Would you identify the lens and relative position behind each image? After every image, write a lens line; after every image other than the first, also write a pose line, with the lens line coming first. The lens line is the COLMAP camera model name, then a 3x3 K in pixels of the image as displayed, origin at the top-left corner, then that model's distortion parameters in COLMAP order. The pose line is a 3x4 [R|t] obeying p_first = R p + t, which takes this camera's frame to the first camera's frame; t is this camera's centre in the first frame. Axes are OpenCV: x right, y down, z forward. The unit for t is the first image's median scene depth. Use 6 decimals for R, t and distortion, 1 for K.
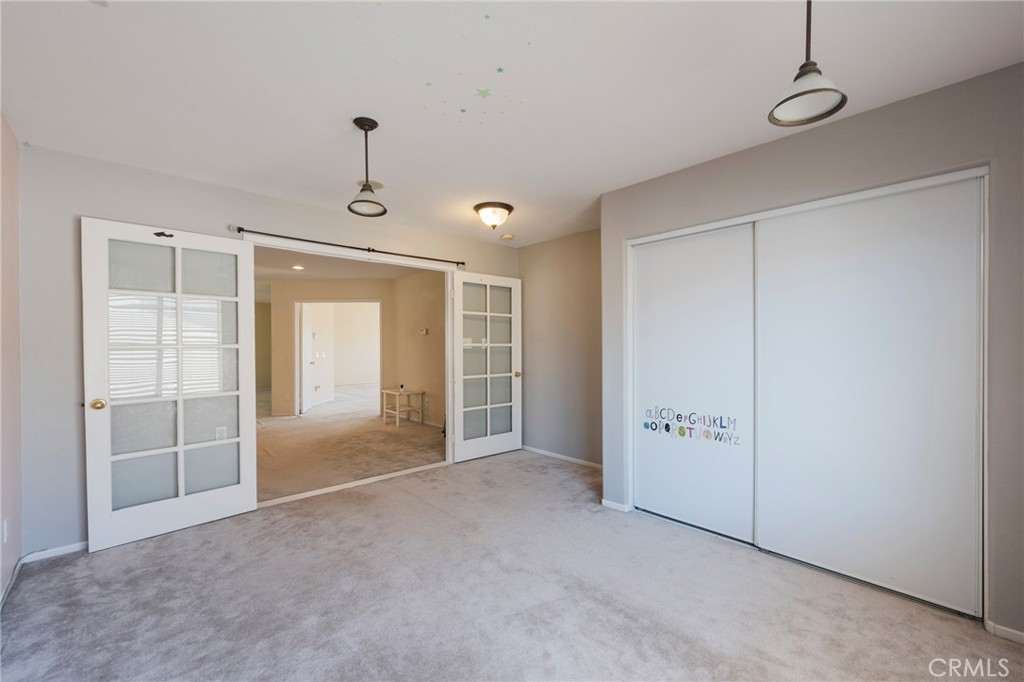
lens RADIAL K [[415.8, 0, 508.2], [0, 415.8, 344.6], [0, 0, 1]] dist [0.000940, -0.001031]
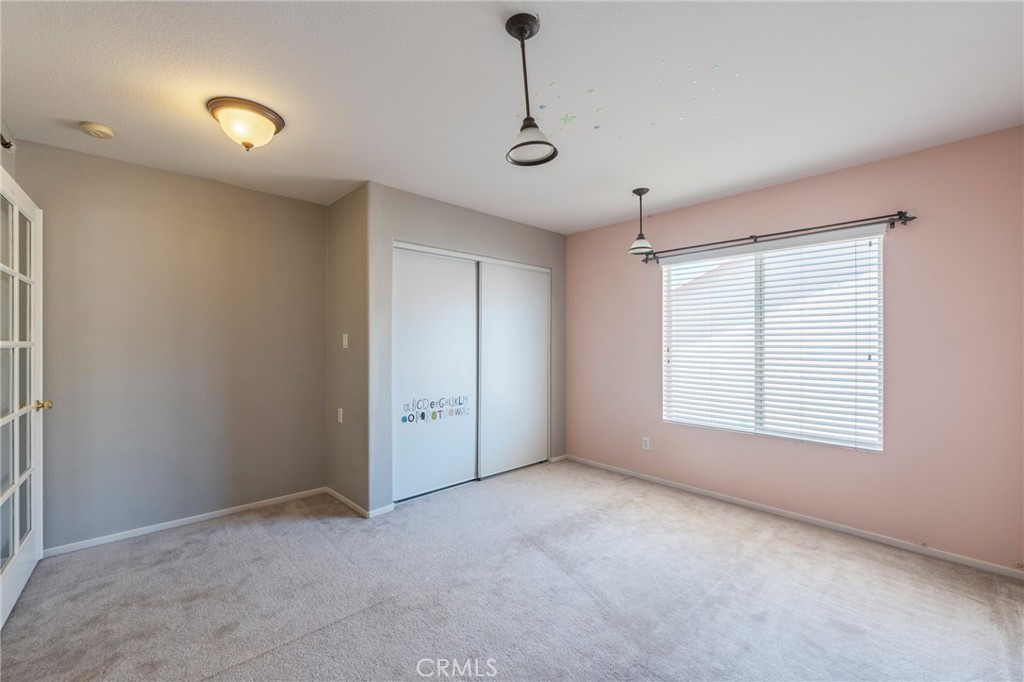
lens RADIAL K [[415.8, 0, 508.7], [0, 415.8, 342.5], [0, 0, 1]] dist [0.000940, -0.001031]
pose [[-0.002105, 0.004755, 0.999986, -0.767945], [0.001696, 0.999987, -0.004751, 0.002927], [-0.999996, 0.001686, -0.002113, 0.766186]]
